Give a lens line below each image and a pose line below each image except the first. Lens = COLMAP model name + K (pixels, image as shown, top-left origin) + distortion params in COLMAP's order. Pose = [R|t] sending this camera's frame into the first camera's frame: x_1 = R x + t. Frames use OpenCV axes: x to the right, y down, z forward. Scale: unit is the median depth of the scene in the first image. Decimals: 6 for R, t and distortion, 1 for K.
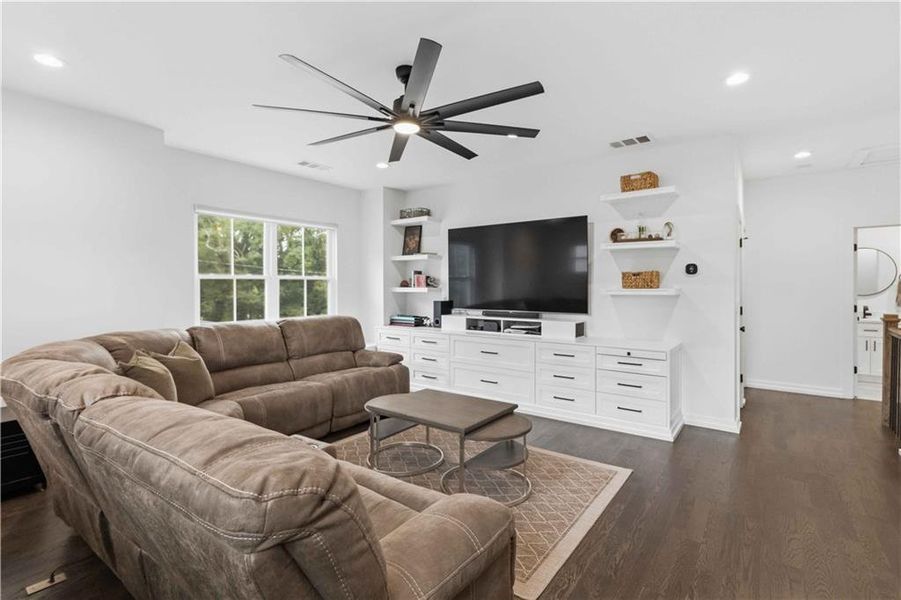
lens RADIAL K [[423.0, 0, 452.2], [0, 423.0, 291.8], [0, 0, 1]] dist [0.001031, 0.000226]
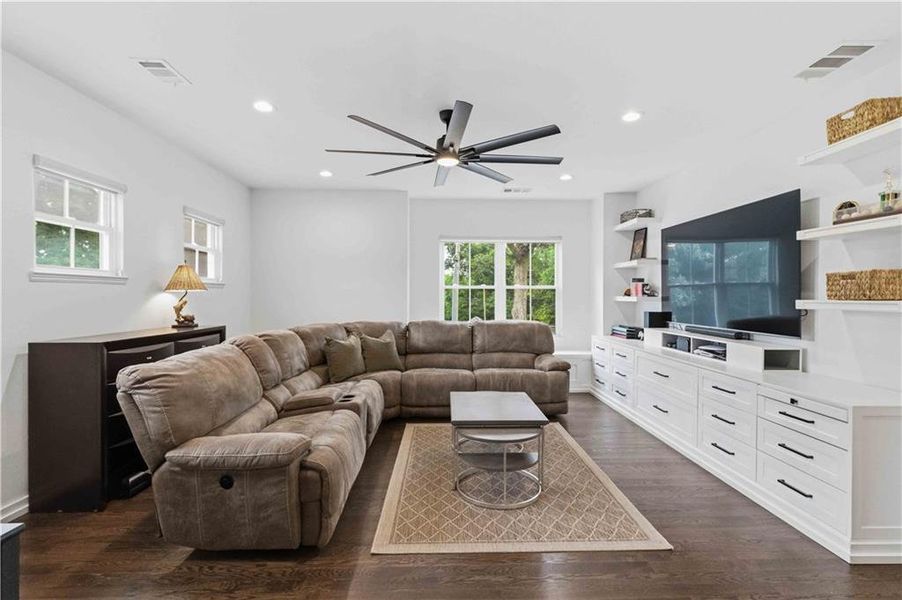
lens RADIAL K [[423.4, 0, 458.2], [0, 423.4, 299.6], [0, 0, 1]] dist [0.001031, 0.000226]
pose [[0.621678, 0.012023, -0.783180, 0.515838], [-0.014989, 0.999882, 0.003451, -0.001307], [0.783129, 0.009594, 0.621785, 0.172734]]
